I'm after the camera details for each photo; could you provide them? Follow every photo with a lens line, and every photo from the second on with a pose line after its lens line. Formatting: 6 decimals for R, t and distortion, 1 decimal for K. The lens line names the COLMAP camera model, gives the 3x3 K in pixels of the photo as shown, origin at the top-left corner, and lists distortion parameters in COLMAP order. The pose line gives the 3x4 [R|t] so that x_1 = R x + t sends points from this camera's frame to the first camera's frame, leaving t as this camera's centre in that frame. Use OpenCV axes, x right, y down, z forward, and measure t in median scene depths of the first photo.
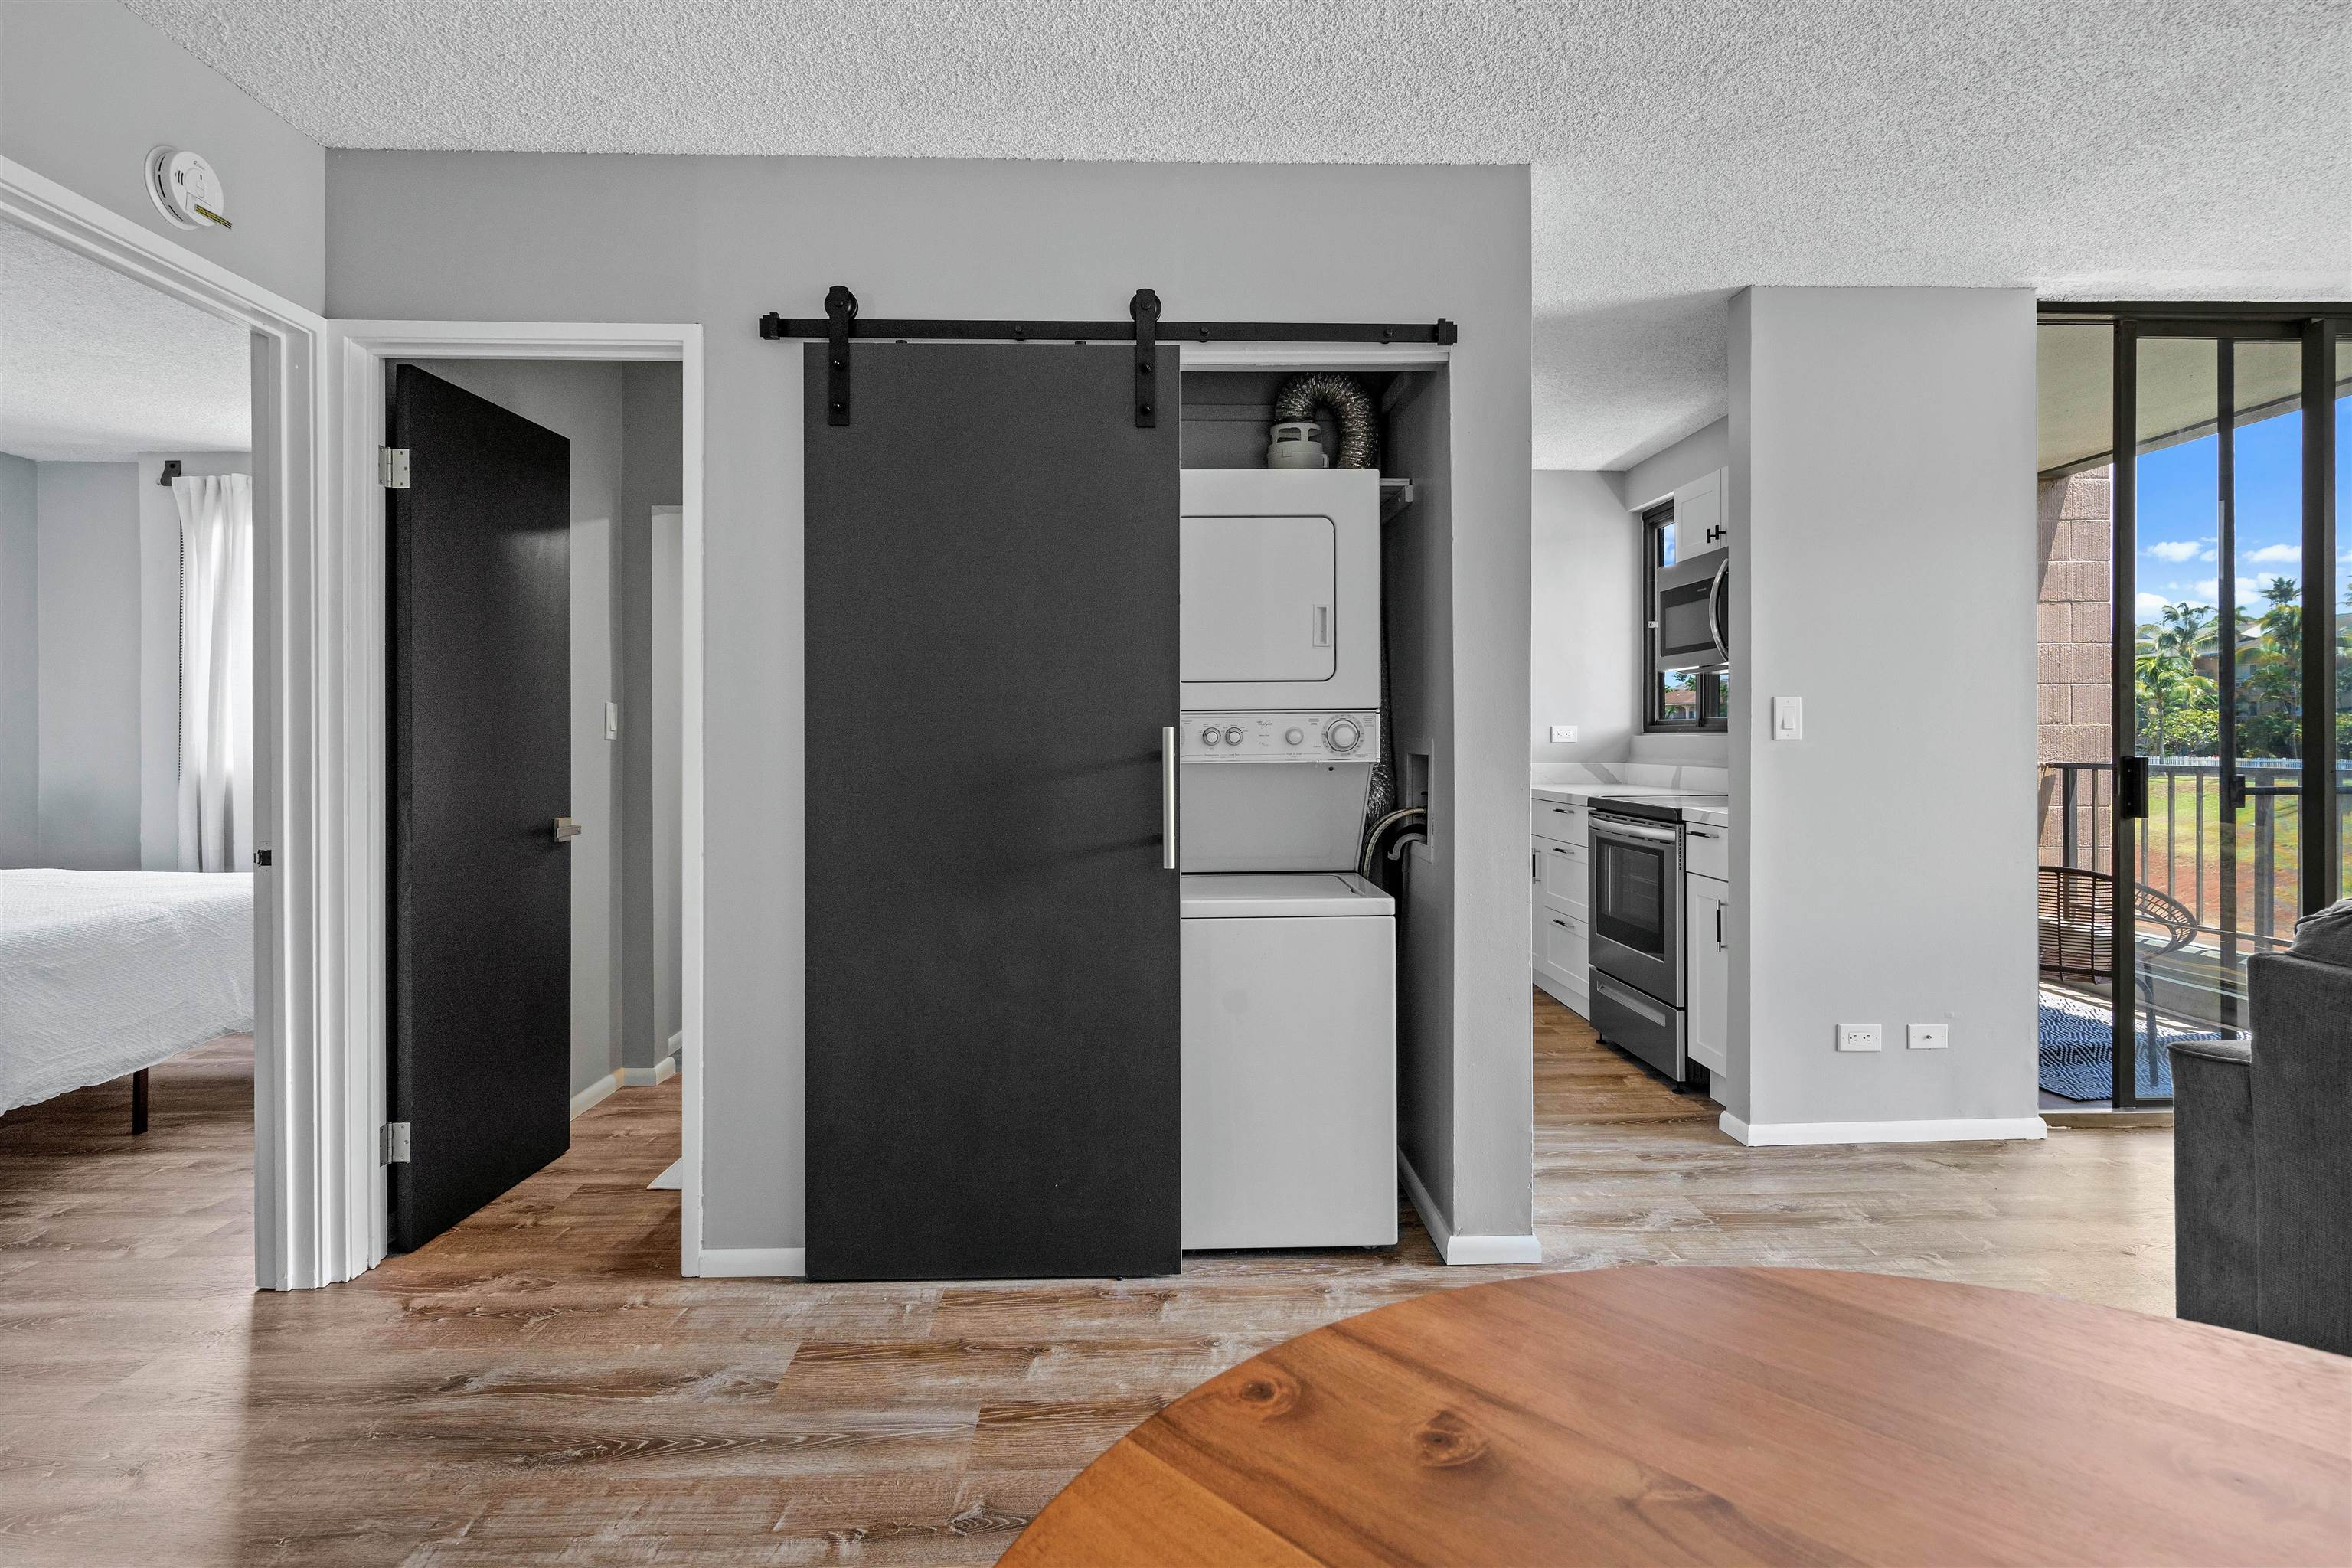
lens RADIAL K [[1192.4, 0, 1179.6], [0, 1192.4, 745.0], [0, 0, 1]] dist [0.002725, 0.001065]
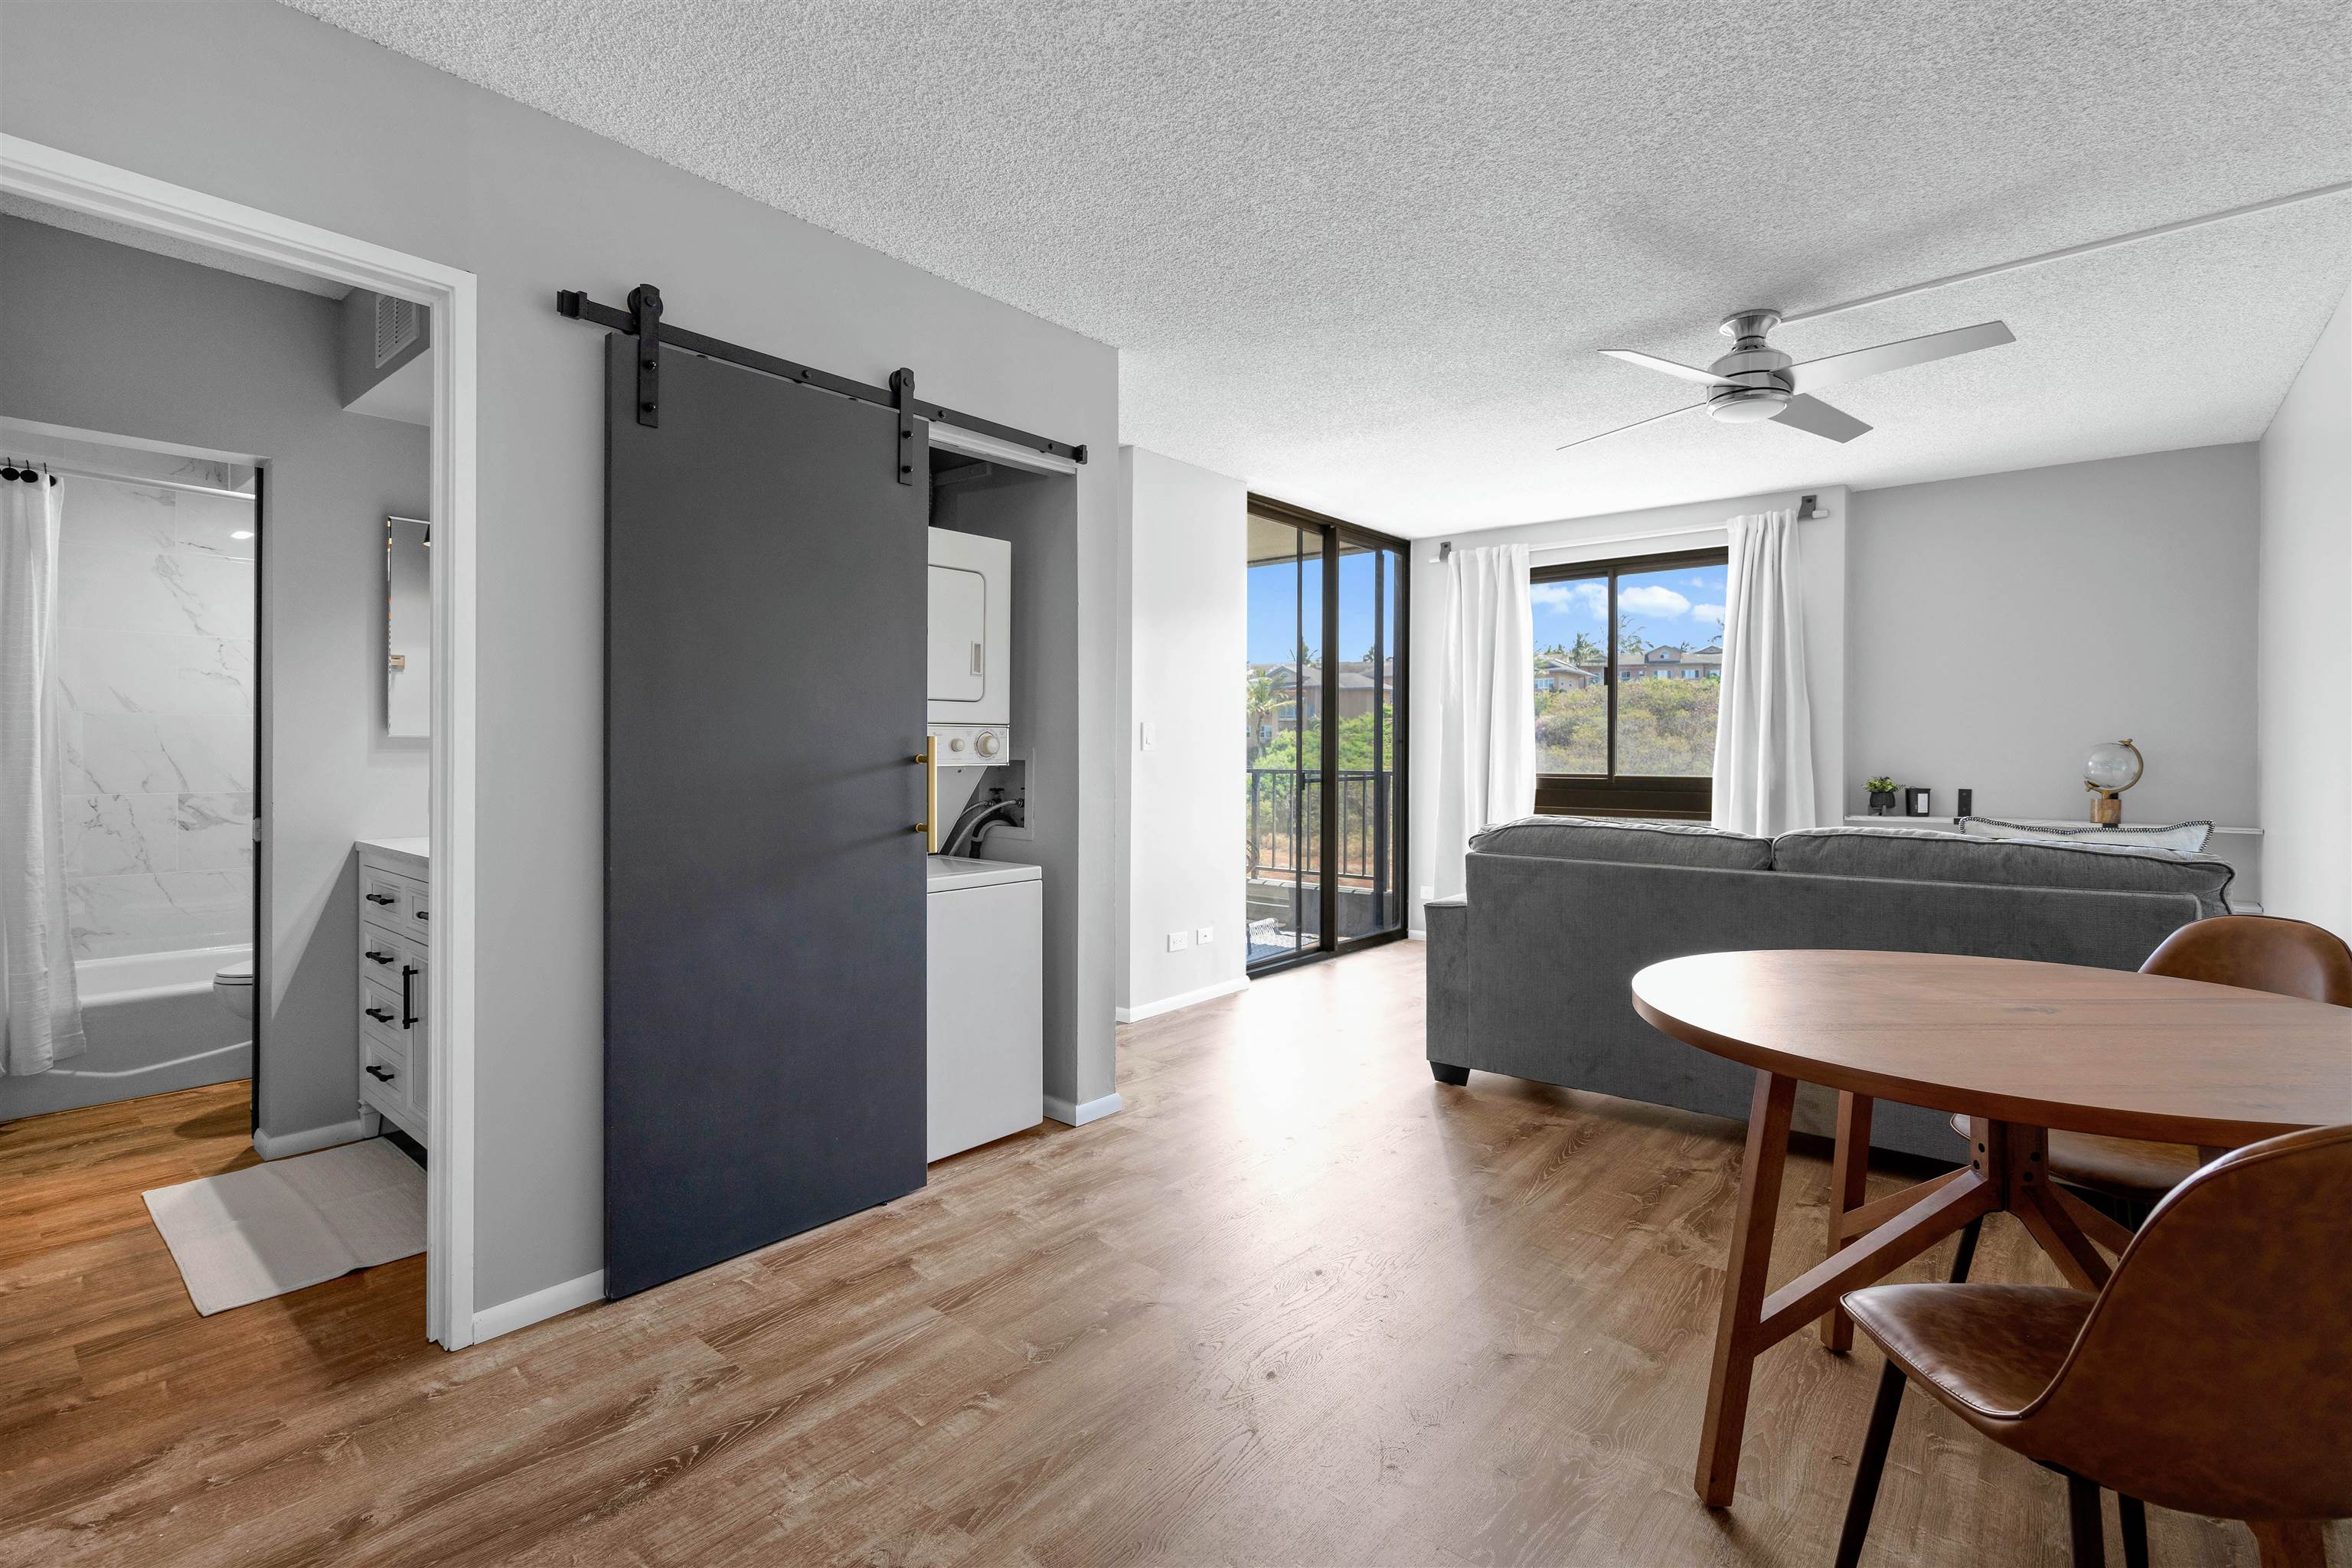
lens RADIAL K [[1069.0, 0, 1123.6], [0, 1069.0, 769.8], [0, 0, 1]] dist [0.002119, 0.000395]
pose [[0.697764, -0.007452, 0.716289, -0.640079], [0.000844, 0.999954, 0.009581, 0.008437], [-0.716327, -0.006081, 0.697738, 0.095947]]
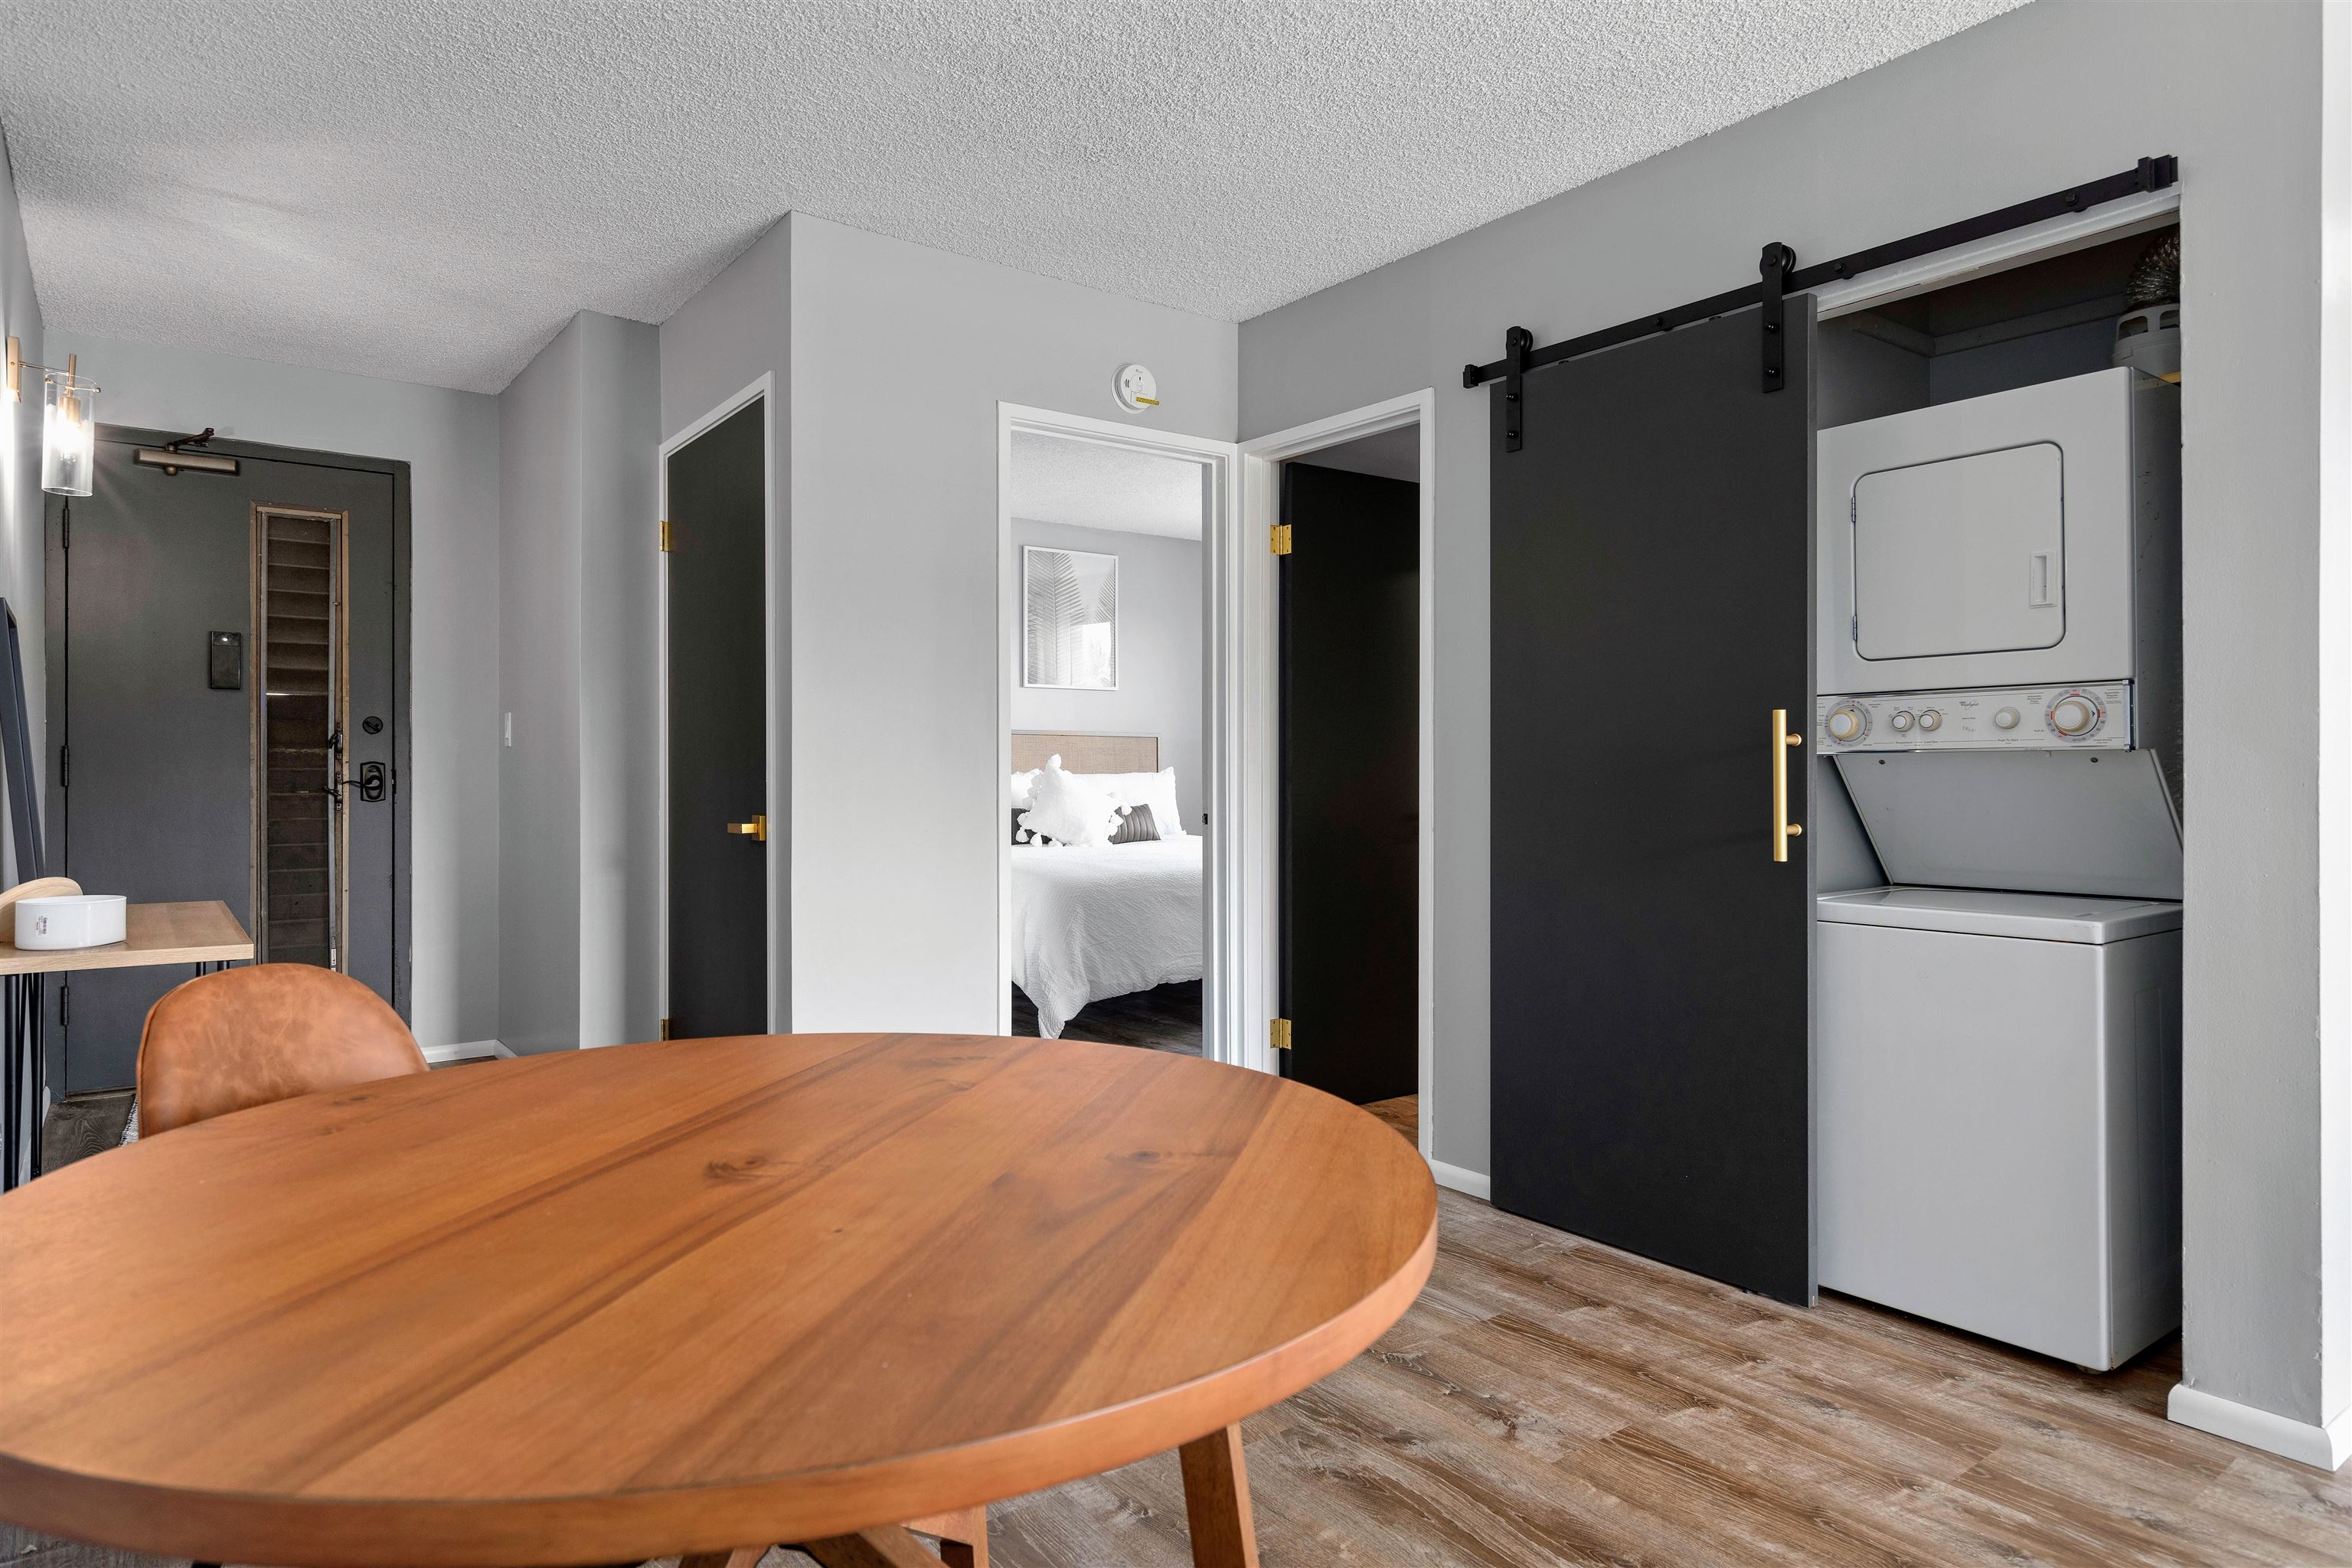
lens RADIAL K [[1353.6, 0, 1202.5], [0, 1353.6, 773.4], [0, 0, 1]] dist [0.015849, -0.005414]
pose [[0.594210, 0.005014, -0.804294, 0.562659], [-0.008141, 0.999967, 0.000219, 0.037859], [0.804269, 0.006418, 0.594231, 0.005684]]
